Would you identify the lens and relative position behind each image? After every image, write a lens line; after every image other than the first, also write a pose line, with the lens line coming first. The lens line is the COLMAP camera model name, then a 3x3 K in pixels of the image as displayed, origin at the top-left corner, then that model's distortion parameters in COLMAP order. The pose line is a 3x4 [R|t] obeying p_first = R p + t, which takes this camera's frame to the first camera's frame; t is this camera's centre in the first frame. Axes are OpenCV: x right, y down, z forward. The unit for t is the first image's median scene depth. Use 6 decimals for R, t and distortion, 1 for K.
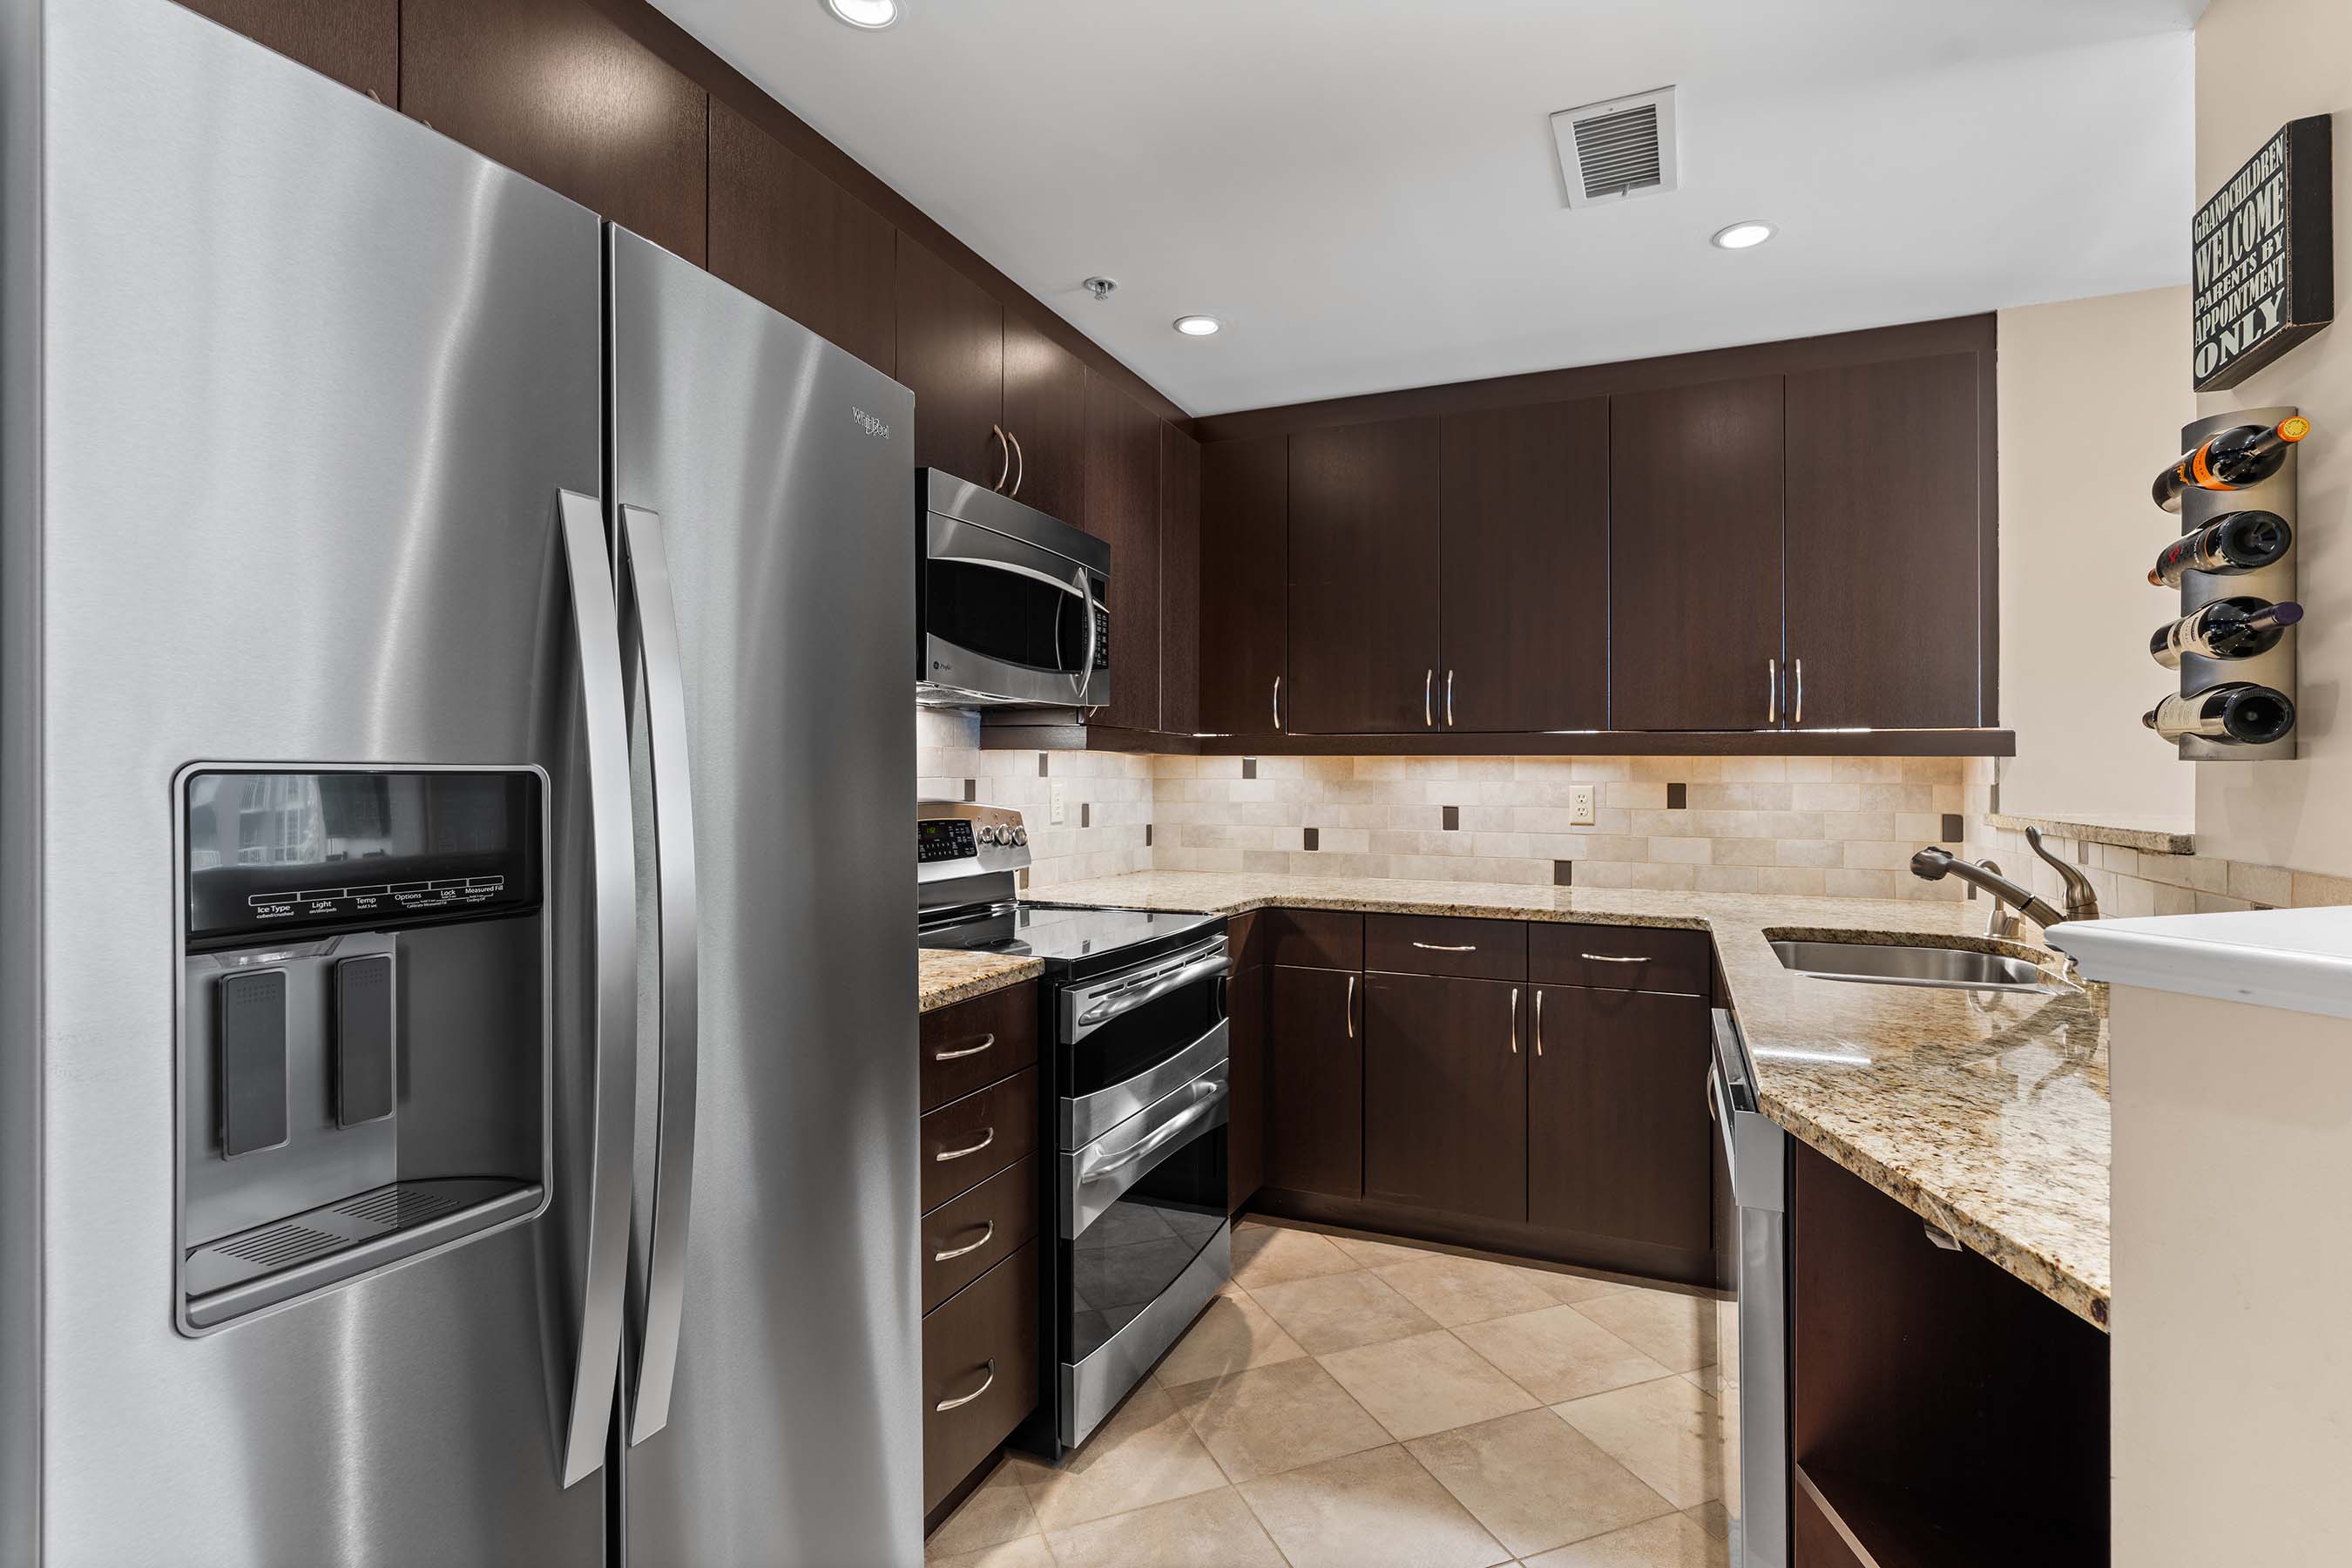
lens RADIAL K [[1133.2, 0, 1175.8], [0, 1133.2, 763.1], [0, 0, 1]] dist [-0.001838, 0.000023]
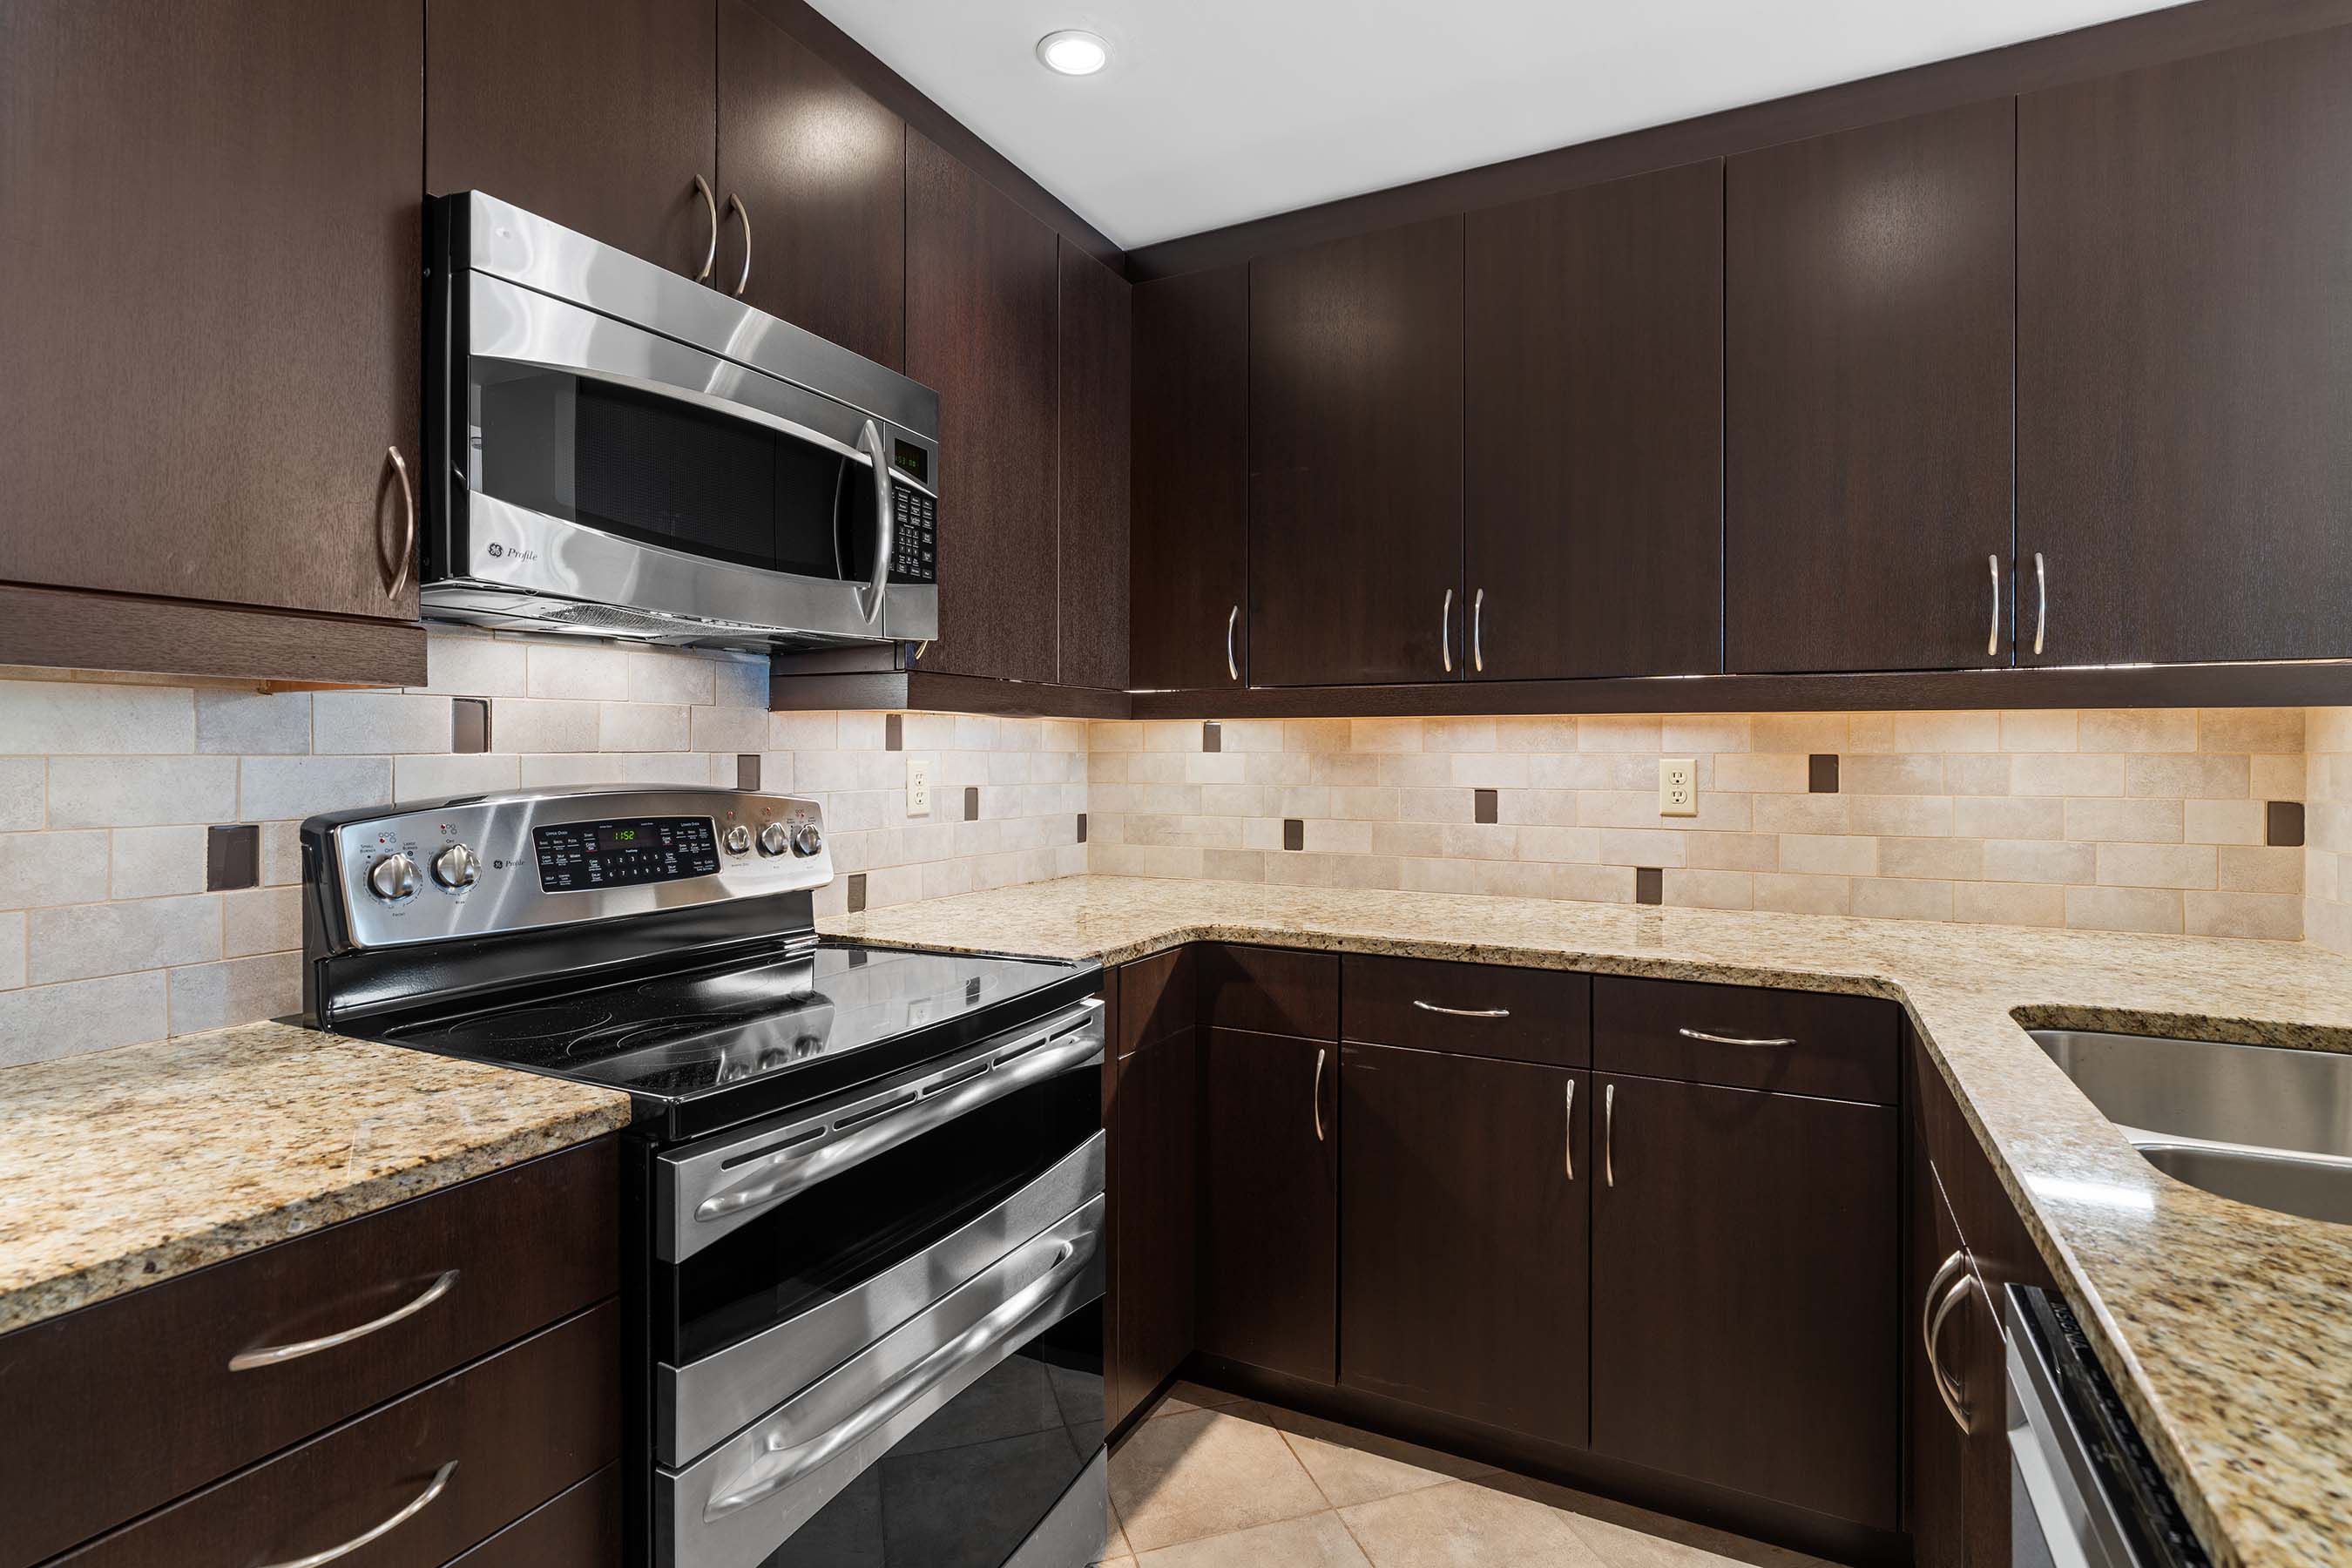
lens RADIAL K [[1133.2, 0, 1175.8], [0, 1133.2, 763.1], [0, 0, 1]] dist [-0.001838, 0.000023]
pose [[0.997664, -0.005045, -0.068123, 0.122203], [0.006562, 0.999735, 0.022068, 0.006425], [0.067994, -0.022463, 0.997433, 0.354553]]
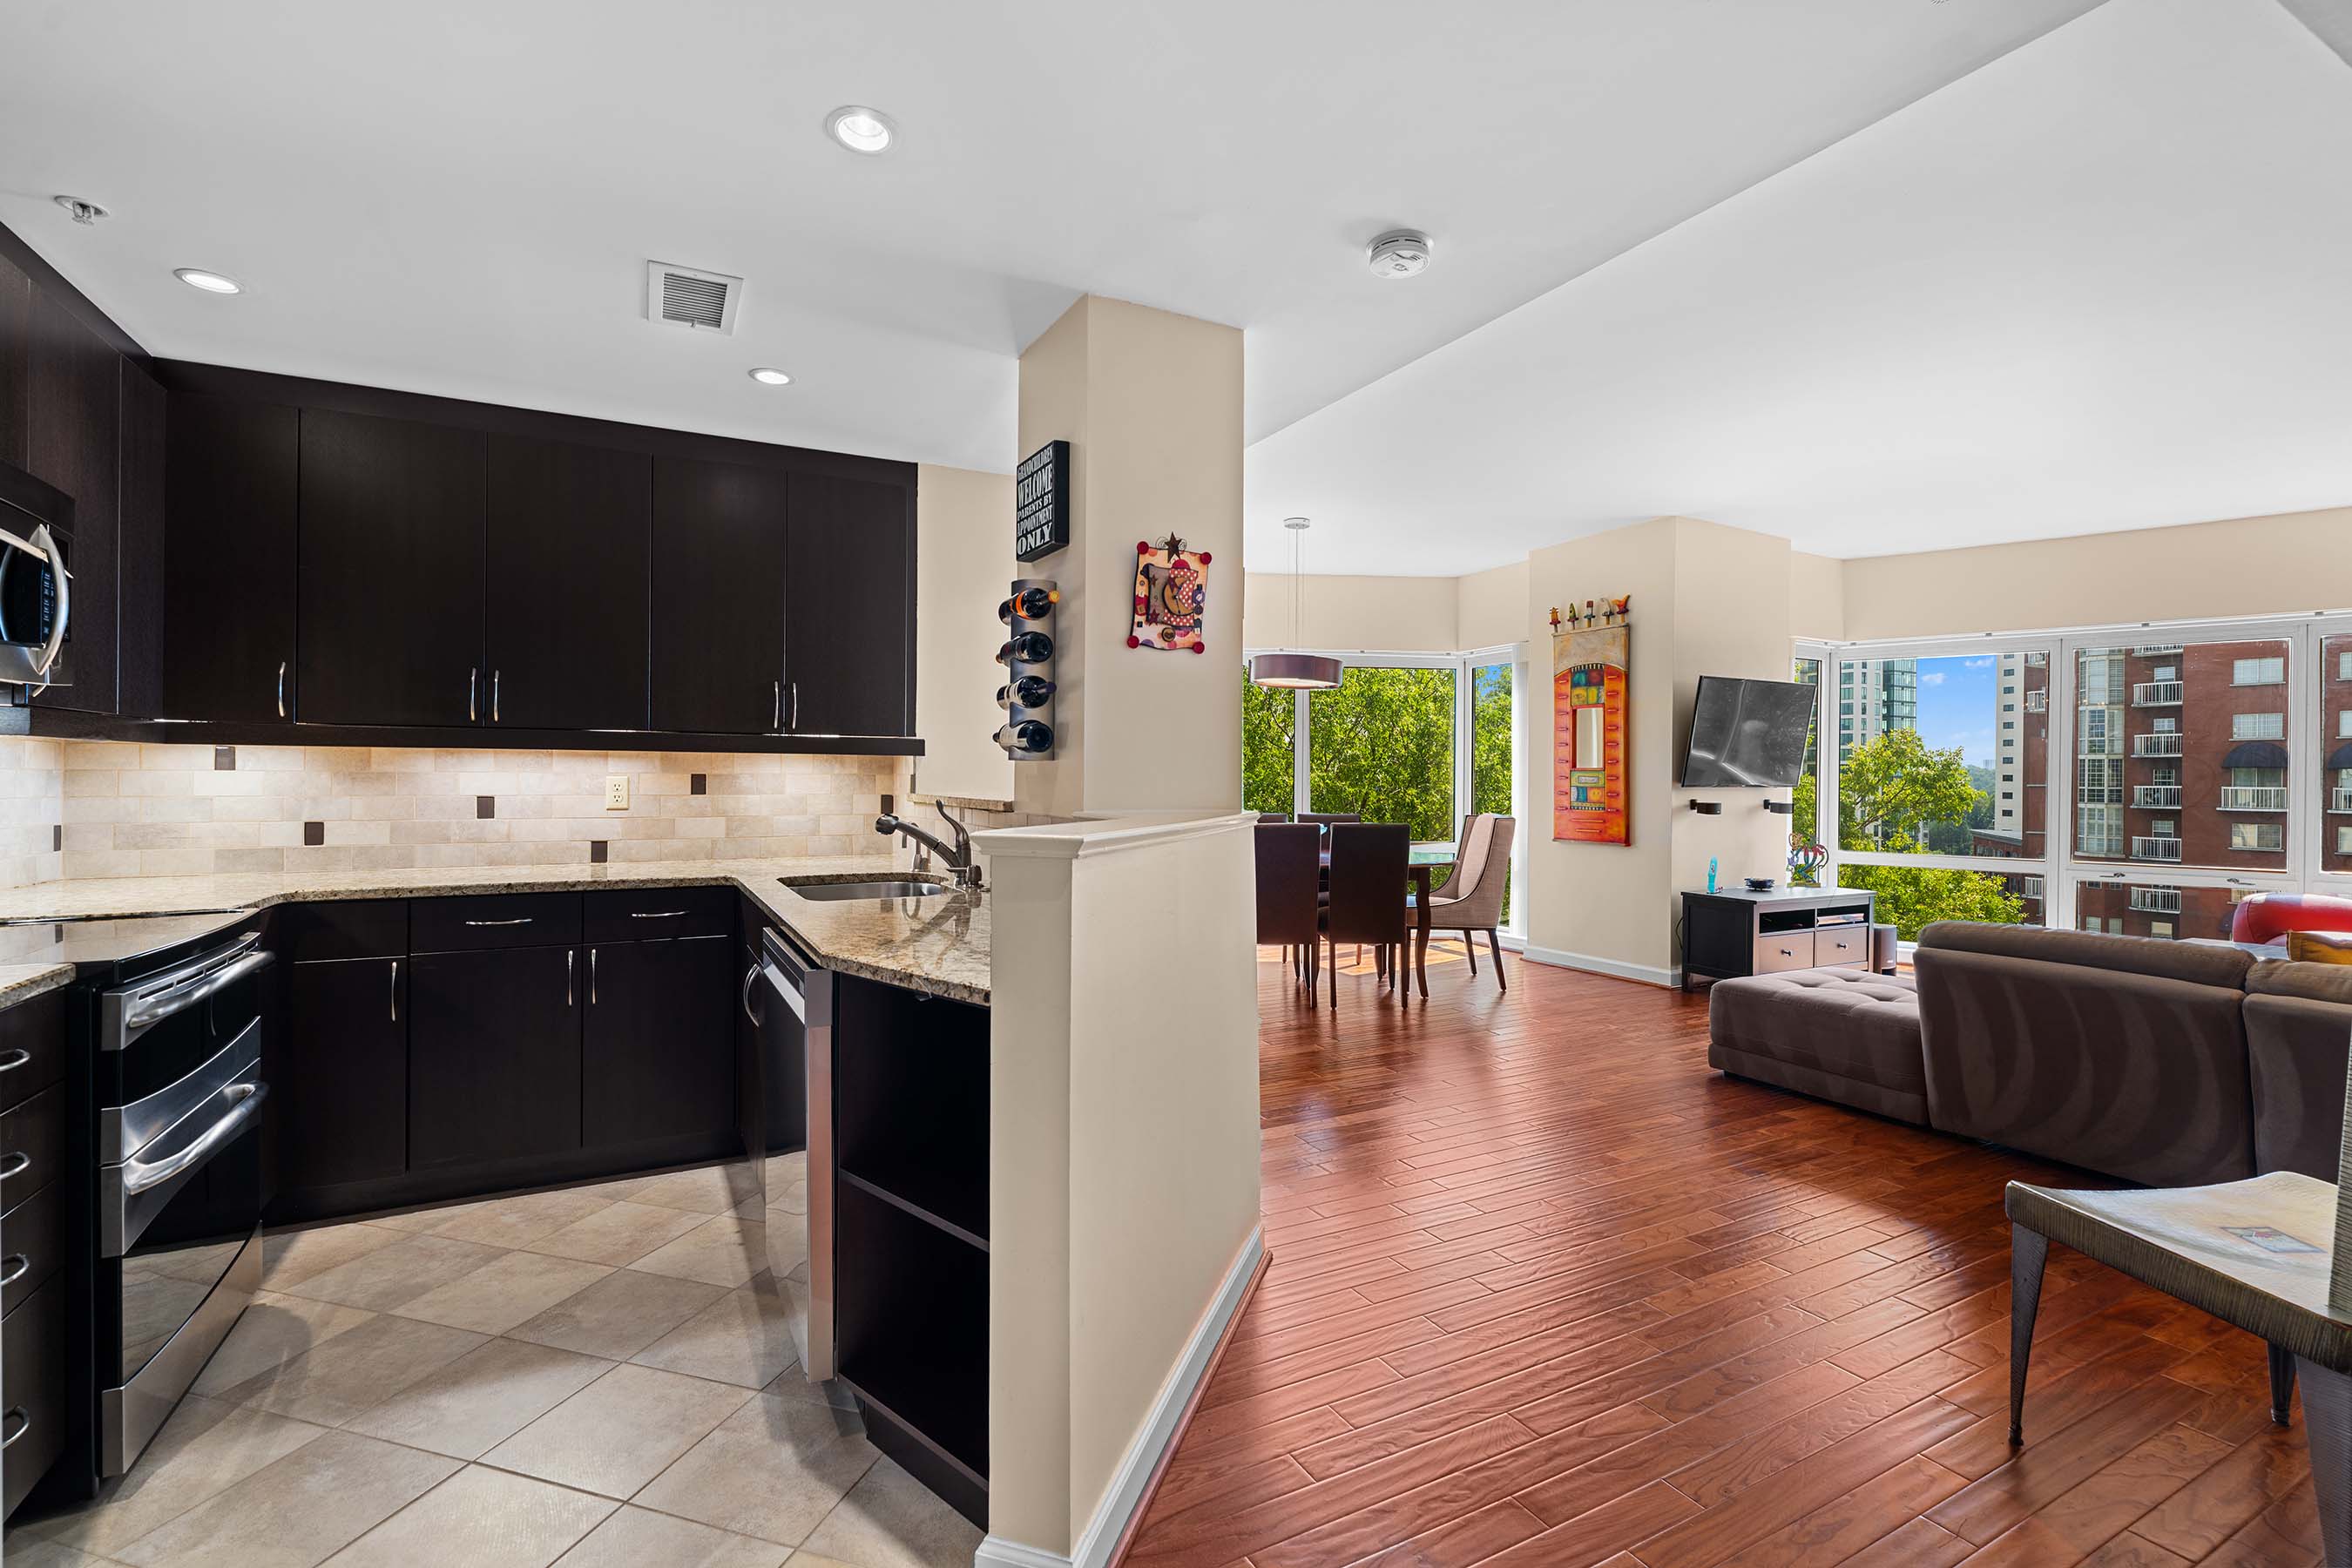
lens RADIAL K [[1067.6, 0, 1187.1], [0, 1067.6, 772.8], [0, 0, 1]] dist [-0.000452, 0.000921]
pose [[0.621486, -0.000776, 0.783425, -0.166614], [-0.011041, 0.999892, 0.009750, -0.001121], [-0.783348, -0.014709, 0.621410, -0.174748]]
